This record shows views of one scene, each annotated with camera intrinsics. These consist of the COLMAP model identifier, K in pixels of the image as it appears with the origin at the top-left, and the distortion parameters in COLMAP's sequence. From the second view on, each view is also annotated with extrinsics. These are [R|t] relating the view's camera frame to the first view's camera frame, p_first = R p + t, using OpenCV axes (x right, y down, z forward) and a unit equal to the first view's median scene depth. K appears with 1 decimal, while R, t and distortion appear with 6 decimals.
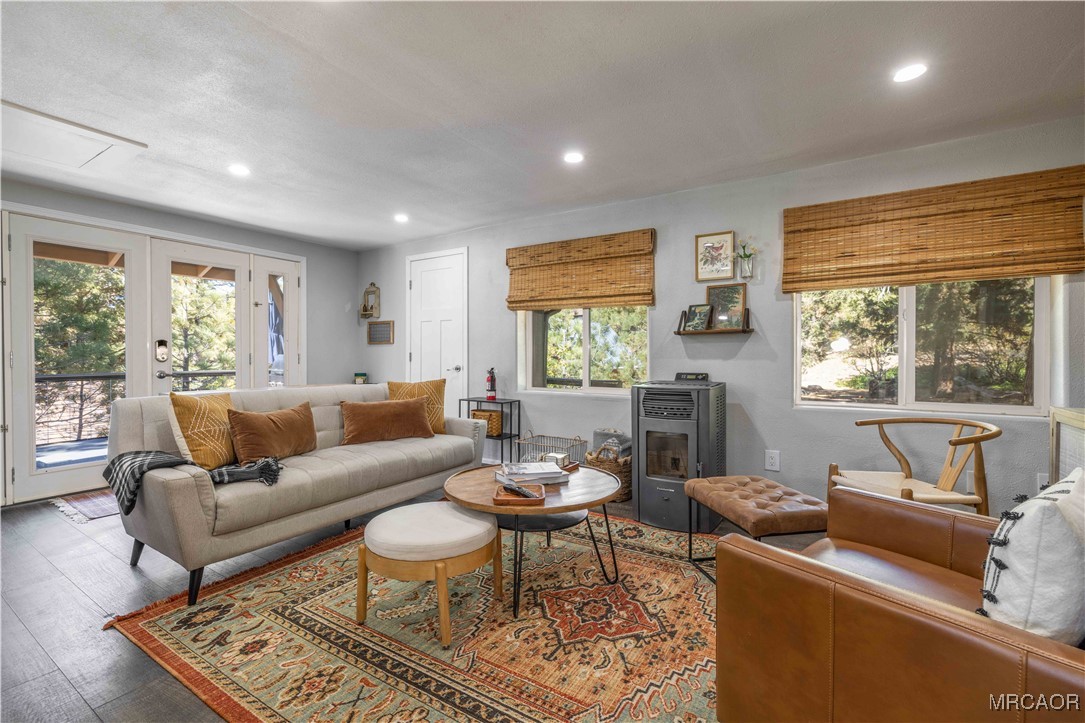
lens RADIAL K [[462.9, 0, 552.2], [0, 462.9, 357.0], [0, 0, 1]] dist [-0.001862, 0.000292]
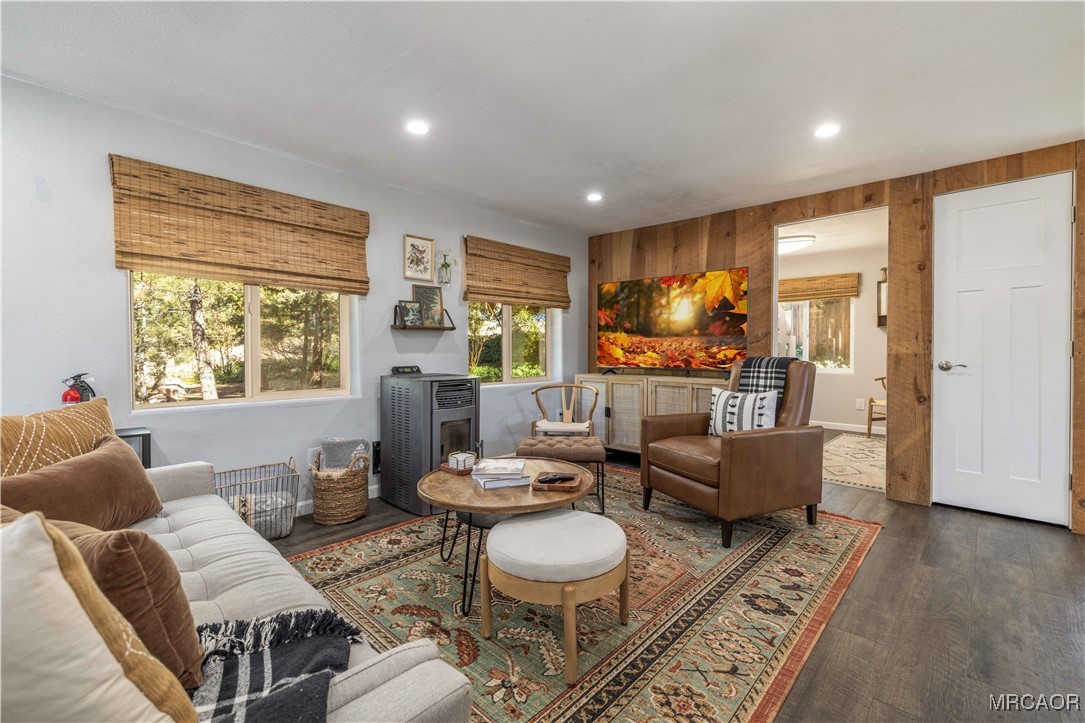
lens RADIAL K [[462.9, 0, 552.2], [0, 462.9, 357.0], [0, 0, 1]] dist [-0.001862, 0.000292]
pose [[0.201595, -0.016720, 0.979326, -0.661721], [0.005292, 0.999858, 0.015982, -0.001560], [-0.979455, 0.001961, 0.201655, 0.483483]]
